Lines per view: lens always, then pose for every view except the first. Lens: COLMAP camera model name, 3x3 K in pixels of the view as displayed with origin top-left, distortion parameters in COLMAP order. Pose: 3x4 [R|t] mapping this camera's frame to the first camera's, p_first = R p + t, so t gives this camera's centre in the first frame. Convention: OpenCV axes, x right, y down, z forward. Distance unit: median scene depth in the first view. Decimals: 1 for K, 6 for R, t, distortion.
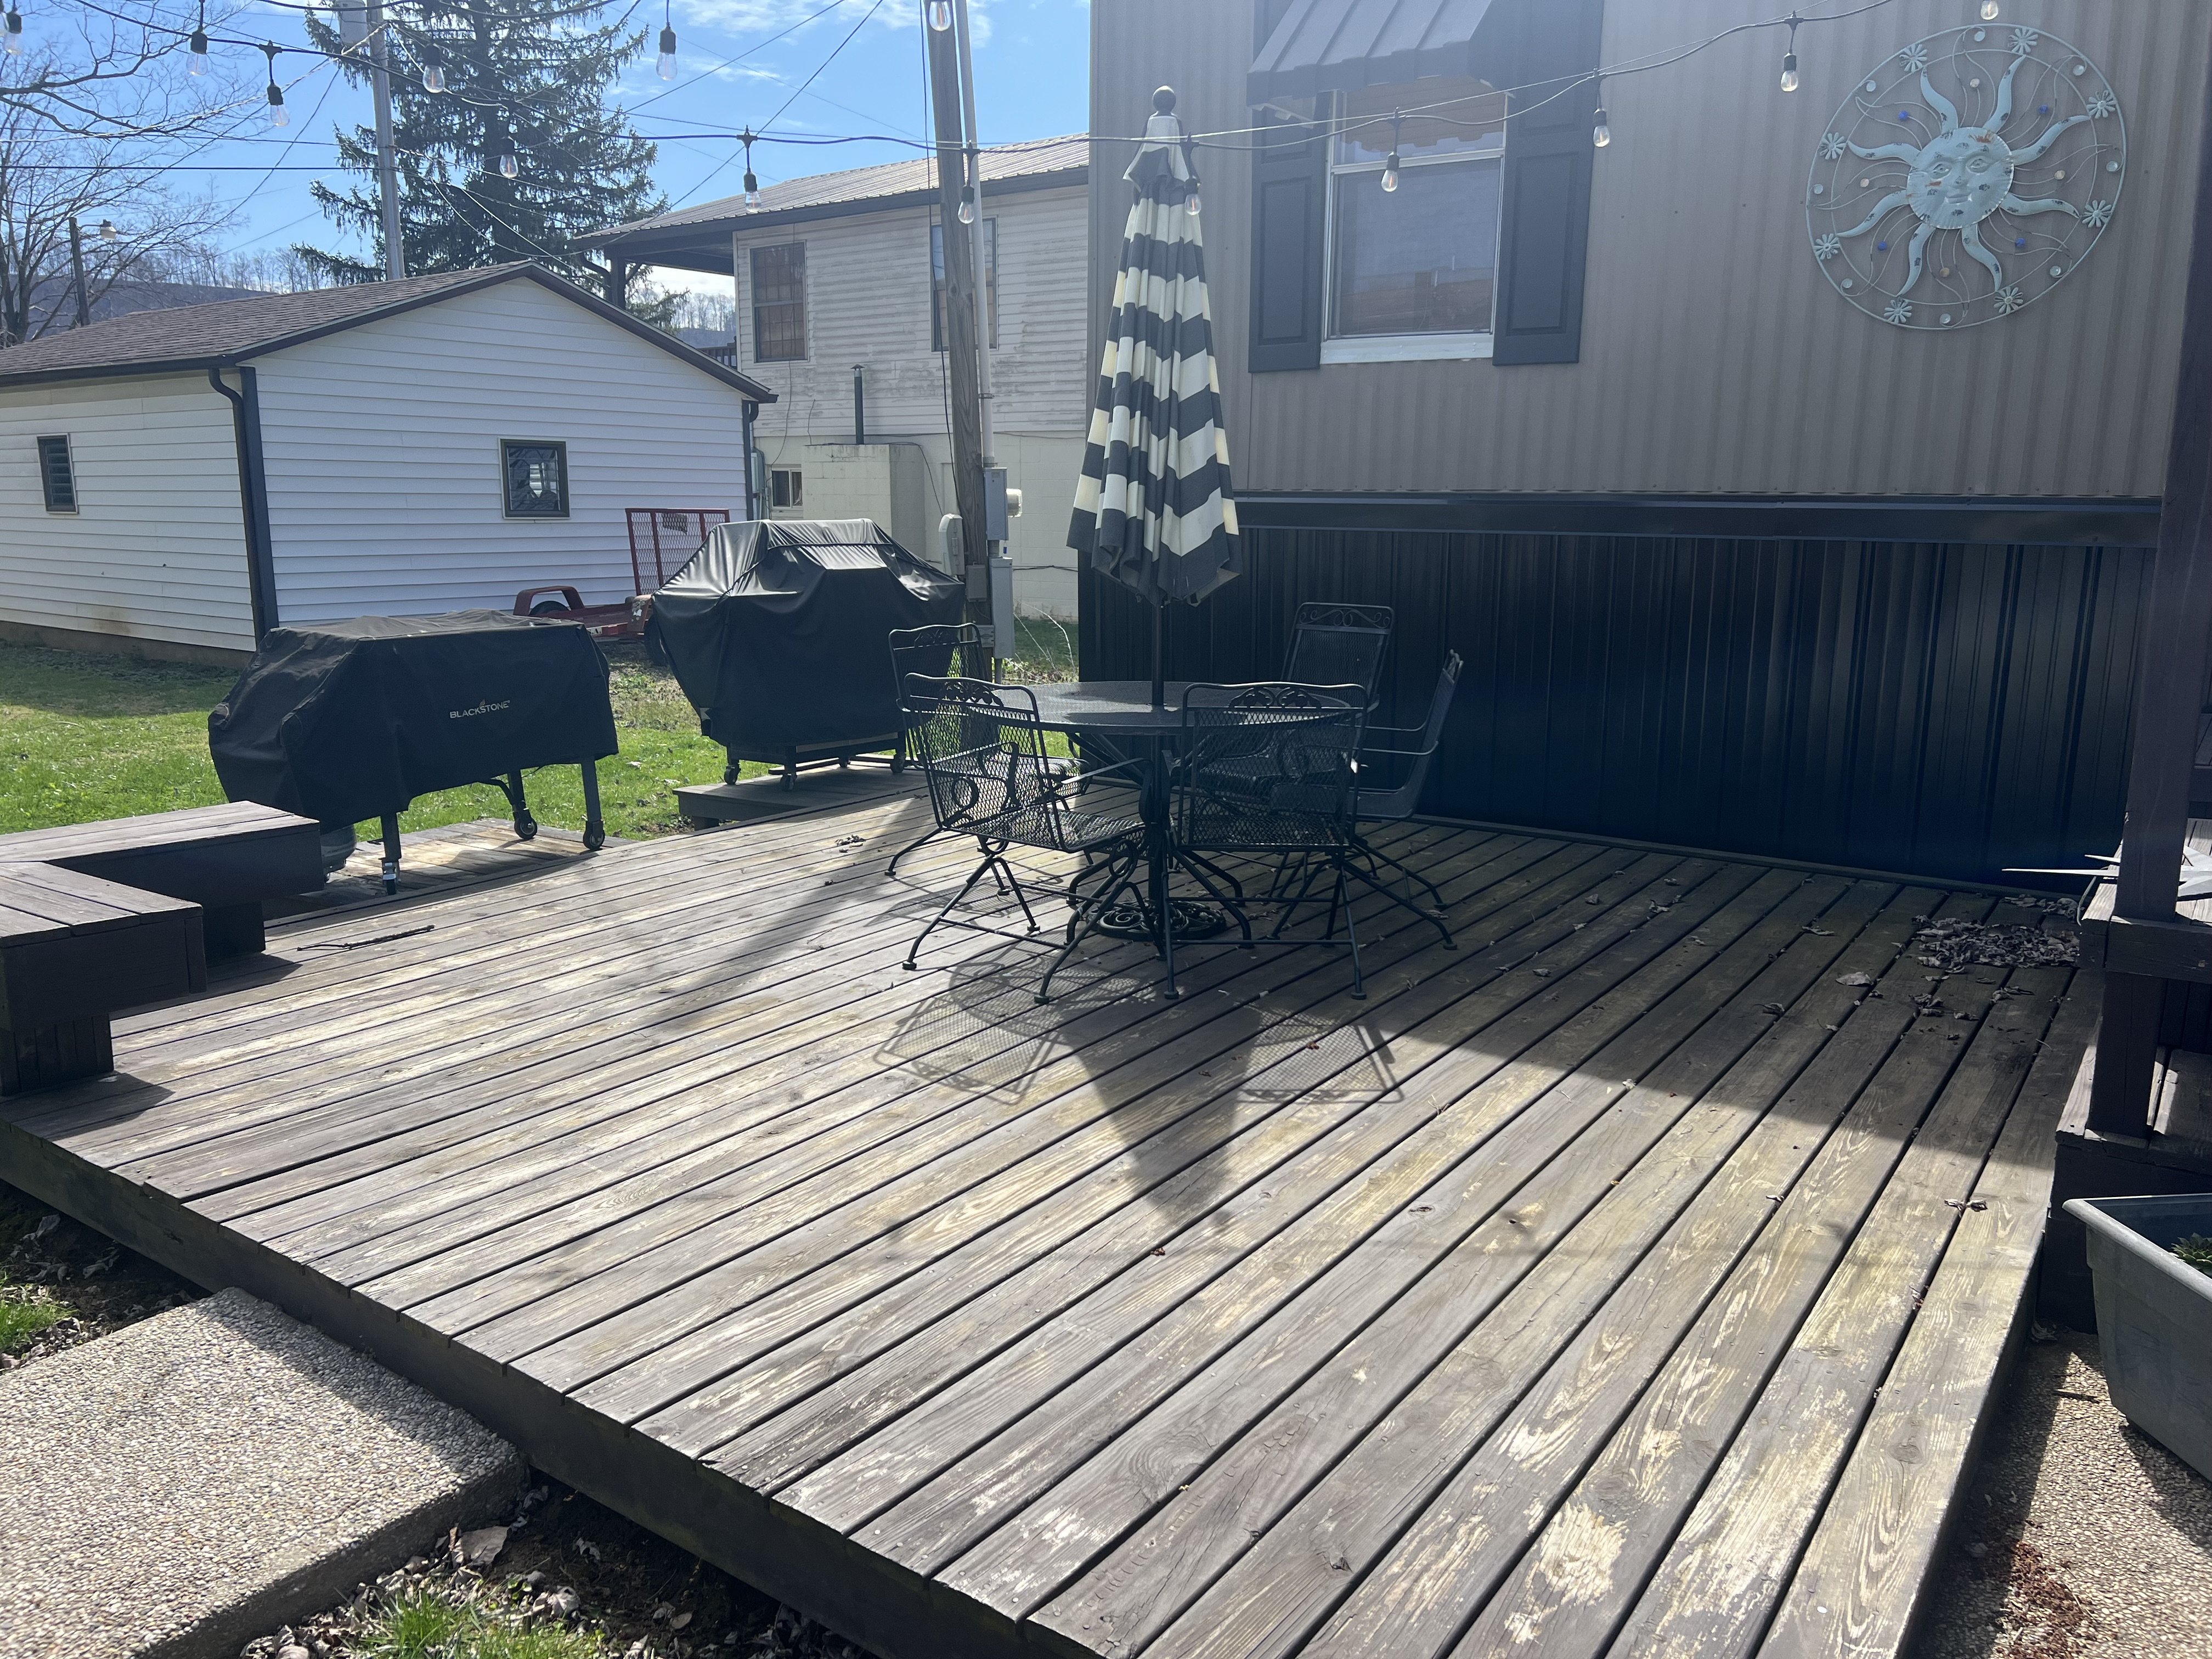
lens RADIAL K [[1646.1, 0, 1090.9], [0, 1646.1, 845.0], [0, 0, 1]] dist [0.041385, -0.043477]
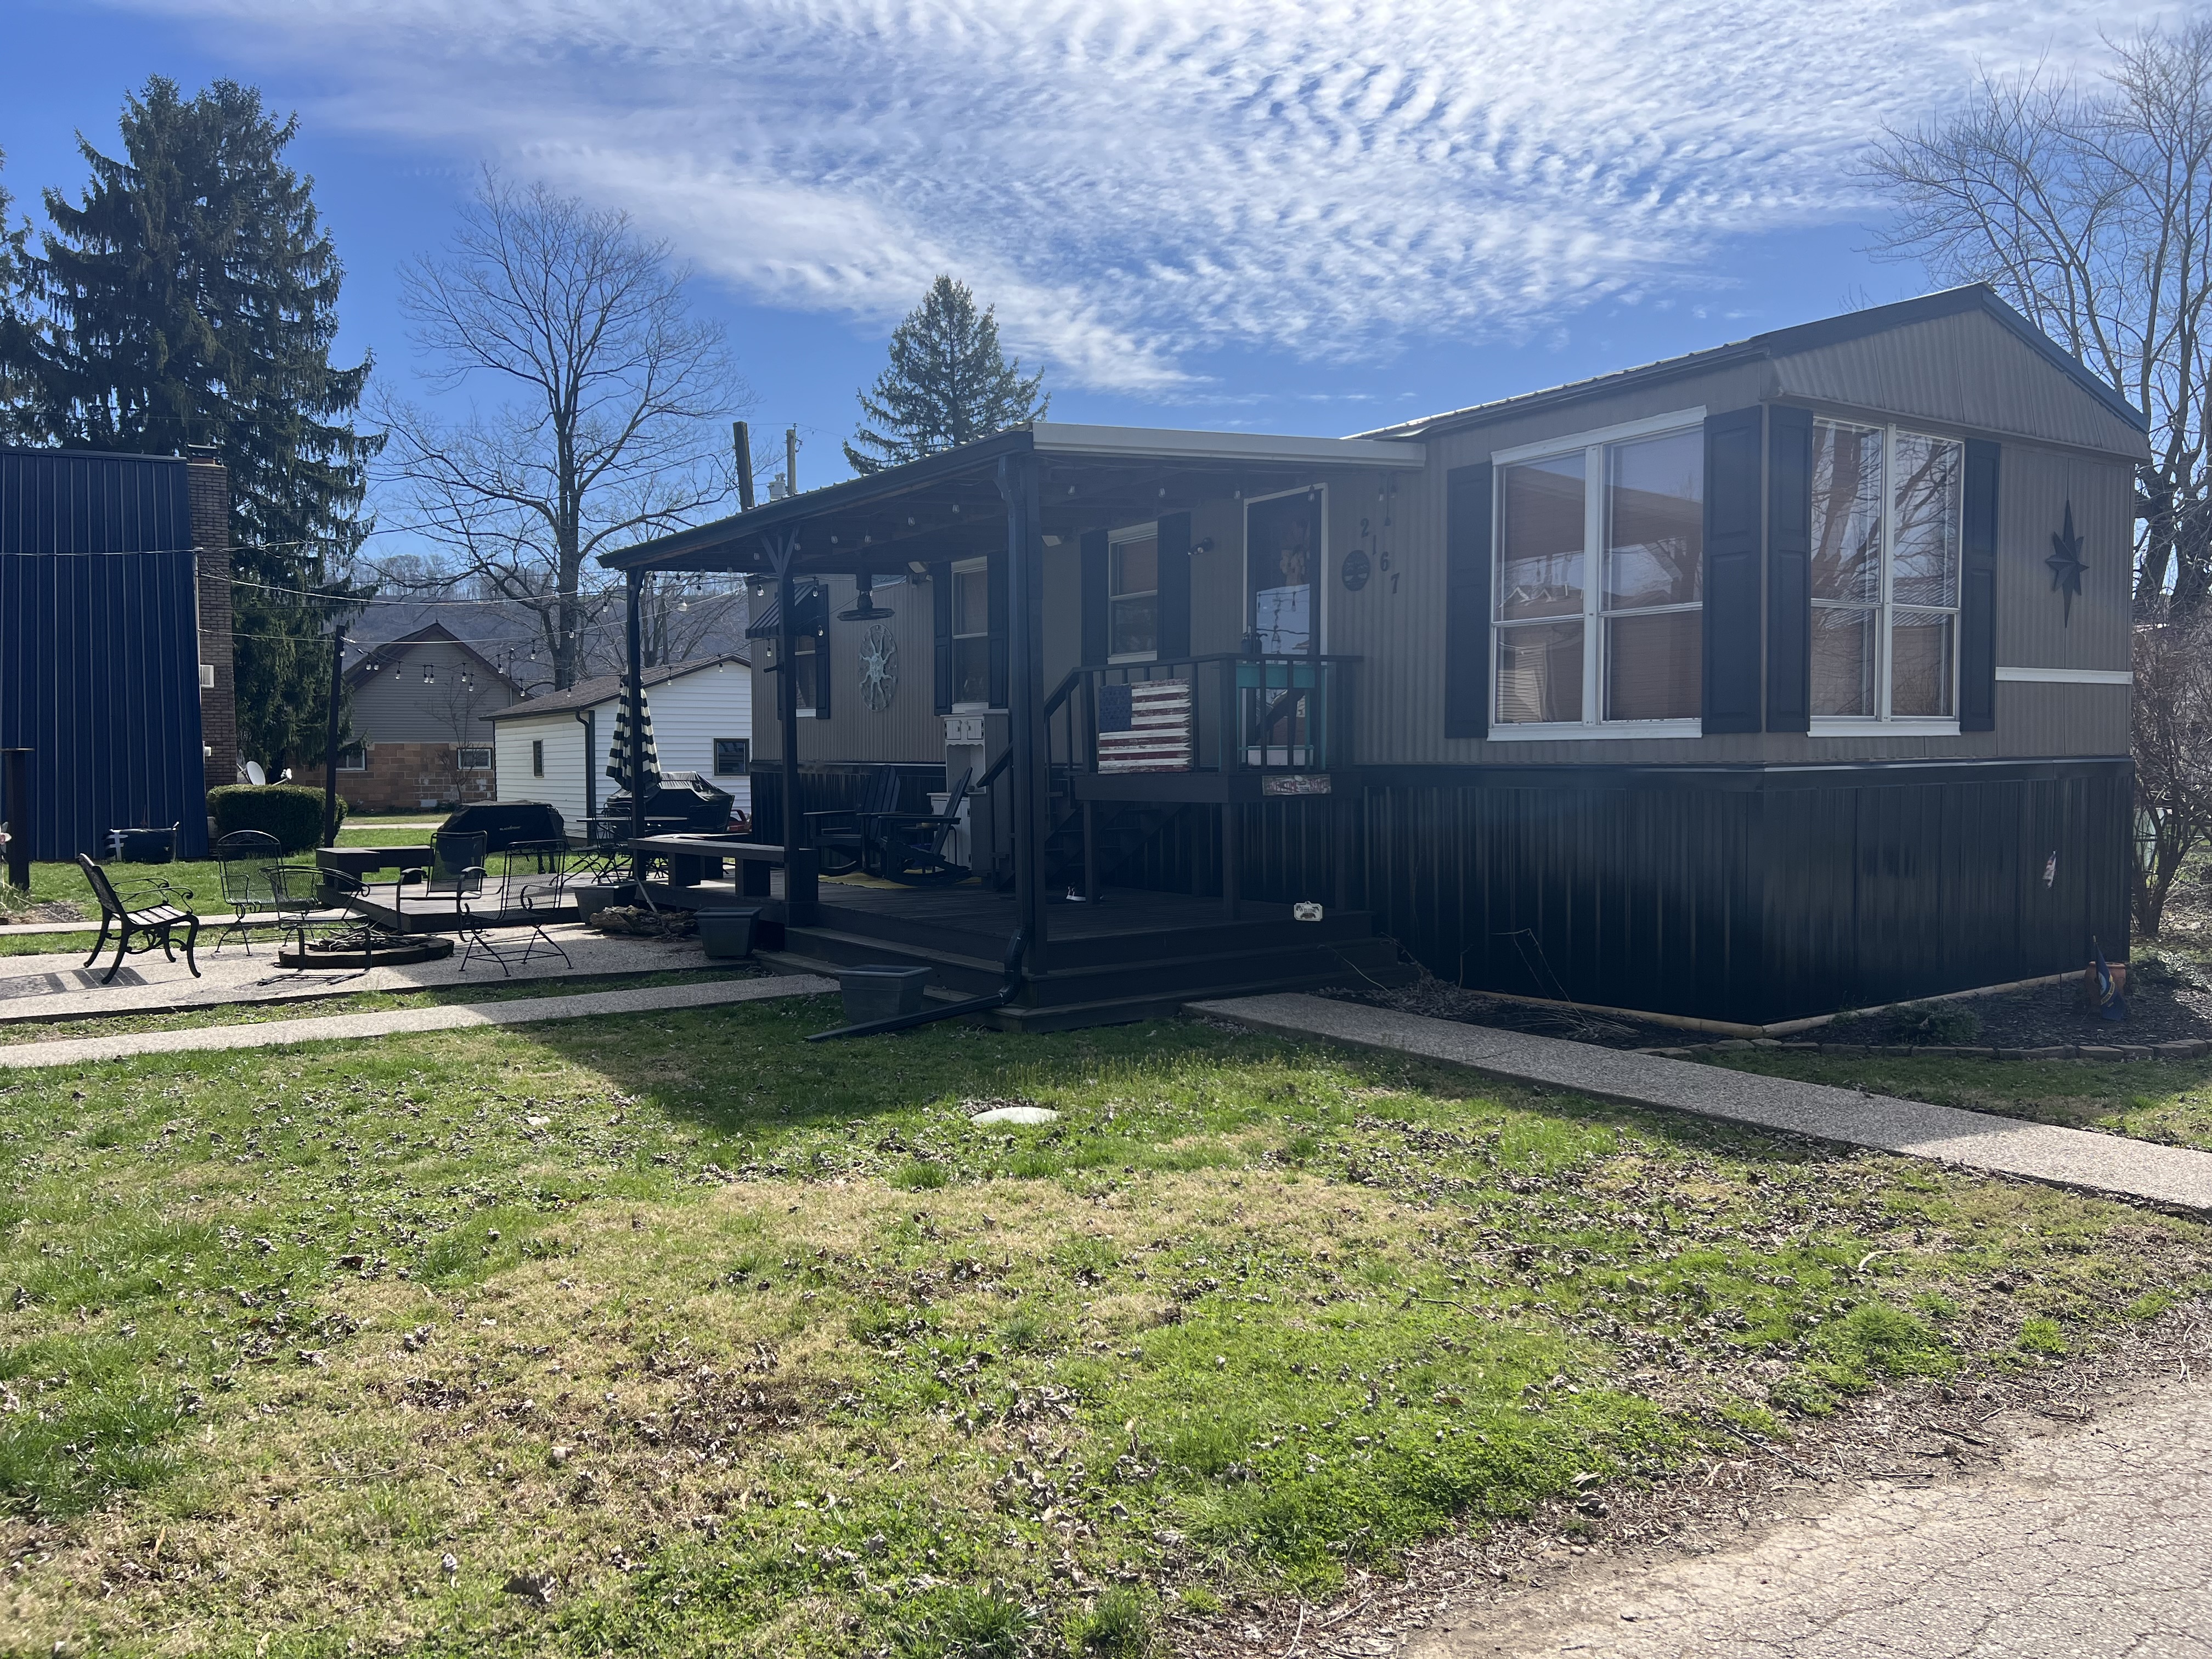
lens RADIAL K [[1646.1, 0, 1119.8], [0, 1646.1, 825.0], [0, 0, 1]] dist [0.041385, -0.043477]
pose [[0.943541, 0.001753, -0.331251, 2.013529], [-0.057941, 0.985443, -0.159825, 0.397398], [0.326149, 0.169994, 0.929908, -1.807085]]
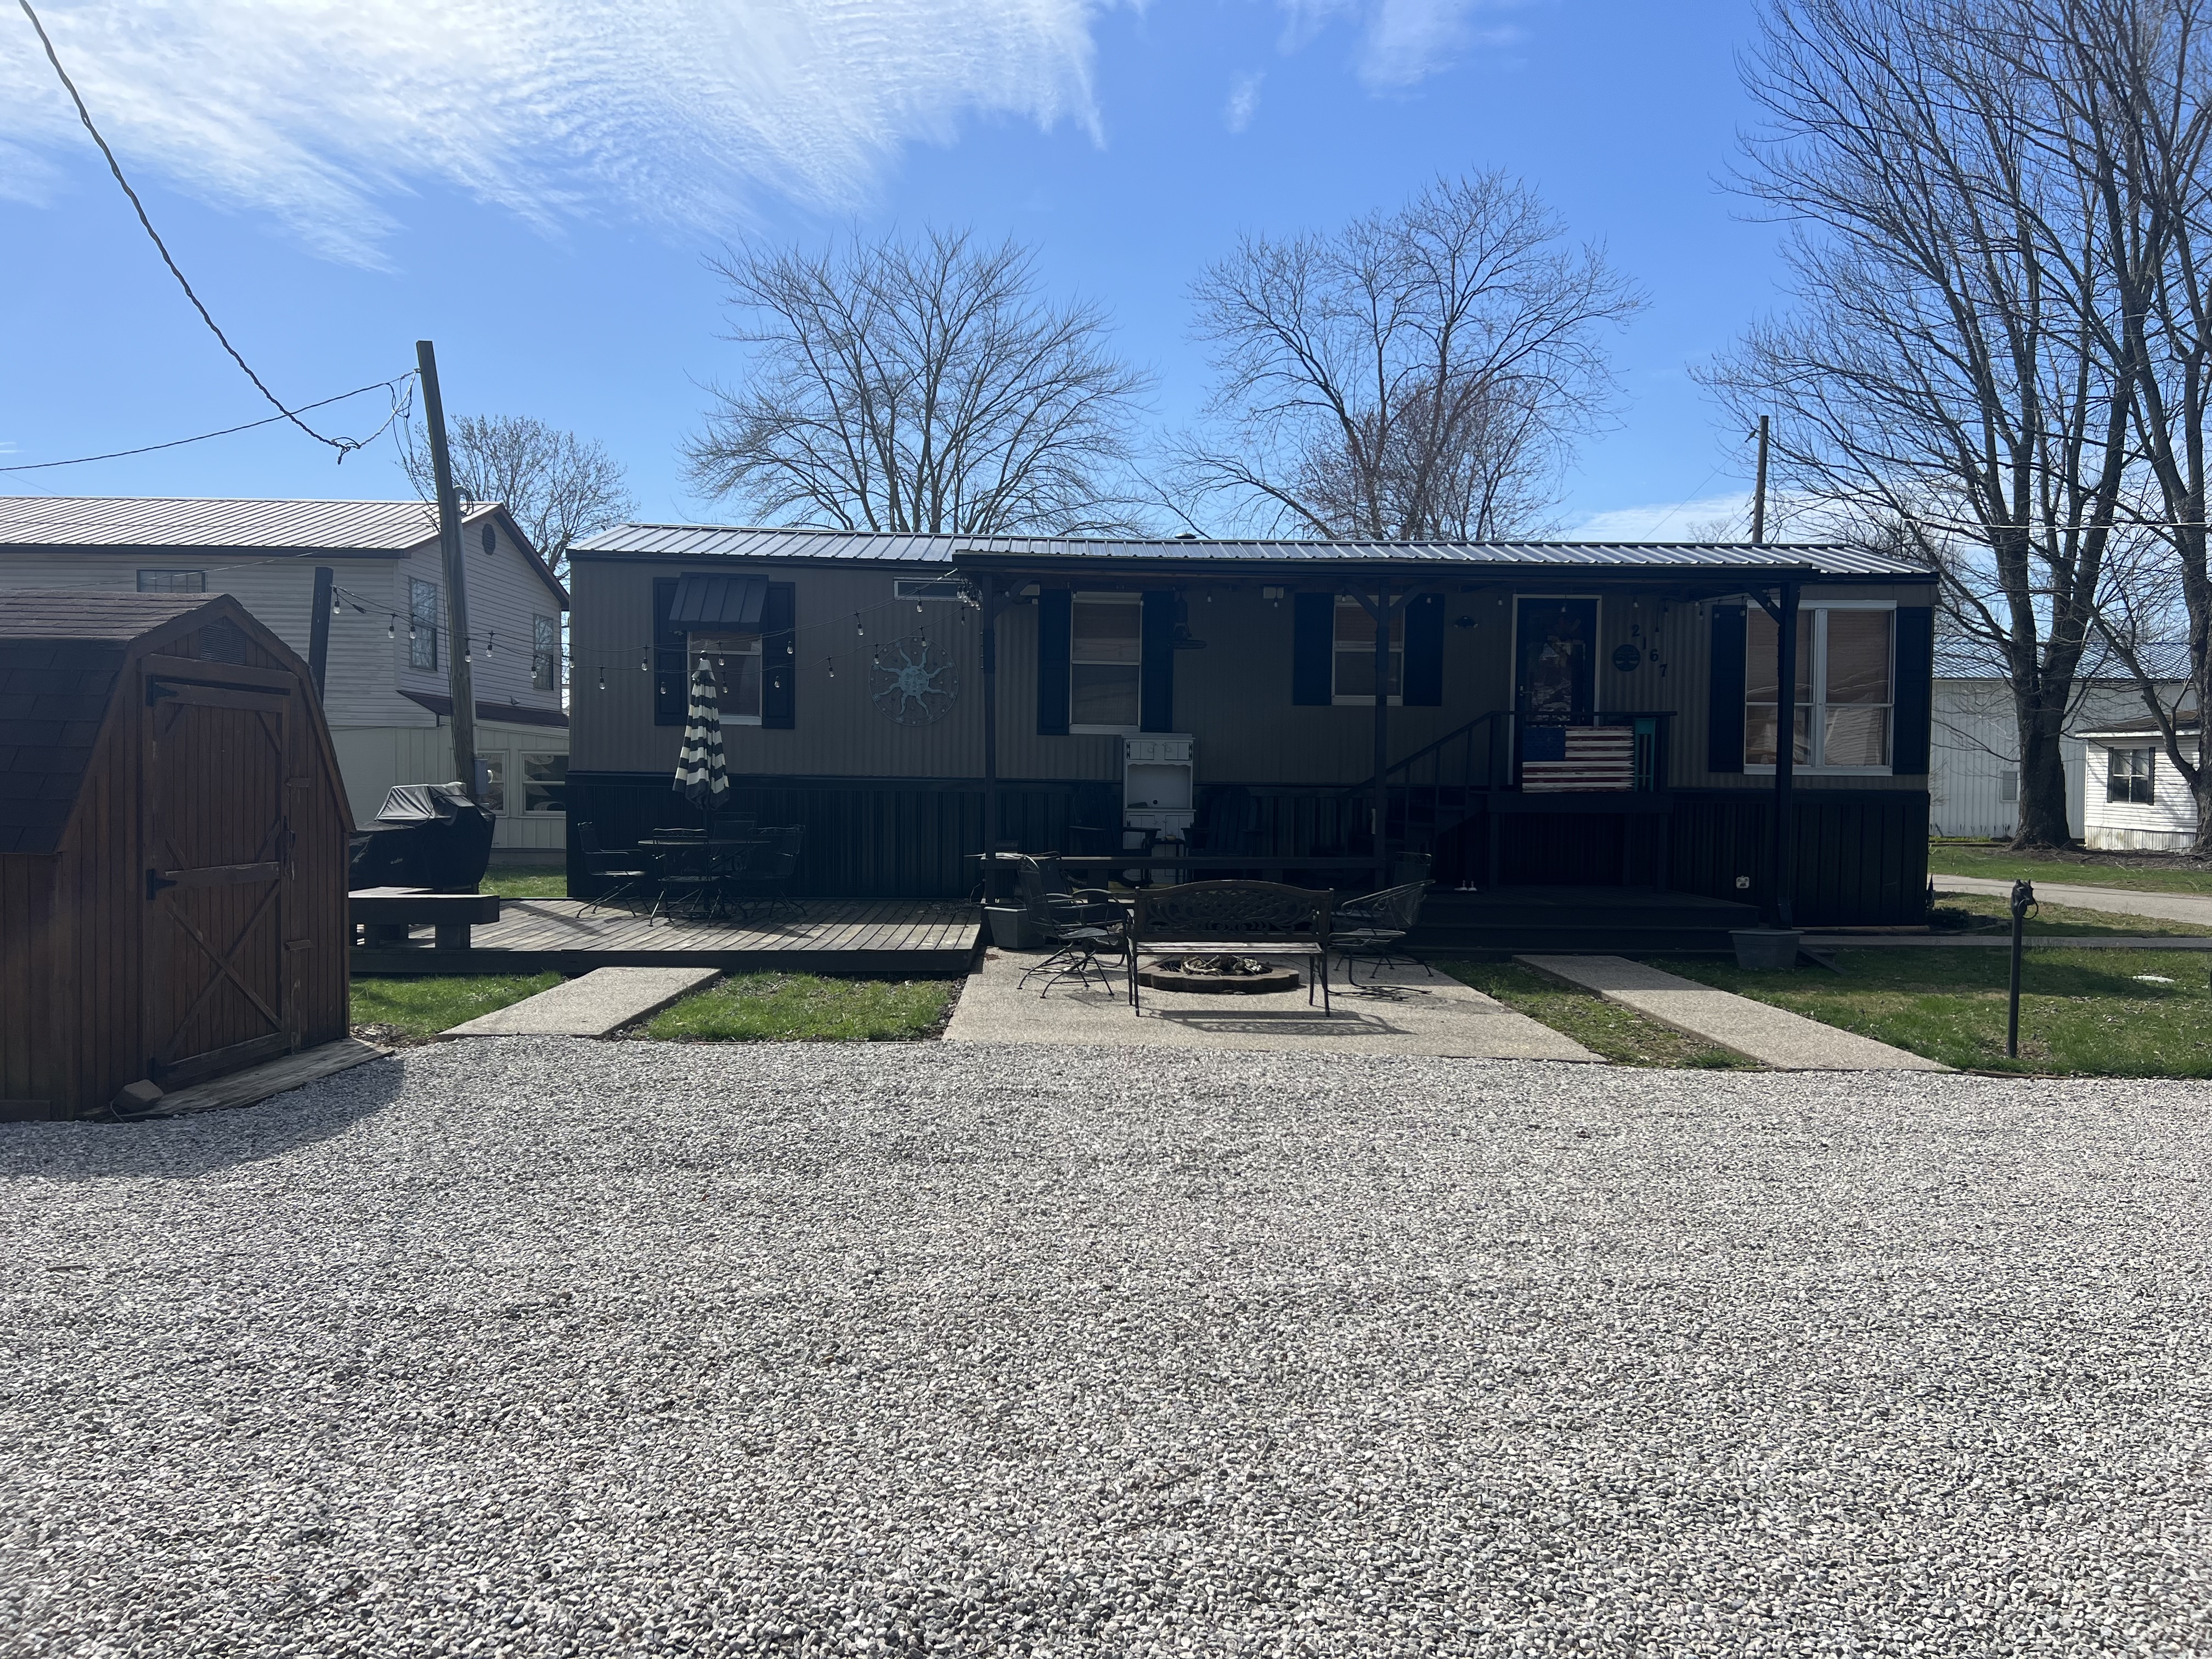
lens RADIAL K [[1646.1, 0, 1111.4], [0, 1646.1, 834.0], [0, 0, 1]] dist [0.041385, -0.043477]
pose [[0.793440, -0.016774, 0.608417, -1.093559], [0.122296, 0.983627, -0.132369, 0.352027], [-0.596235, 0.179434, 0.782501, -1.631908]]
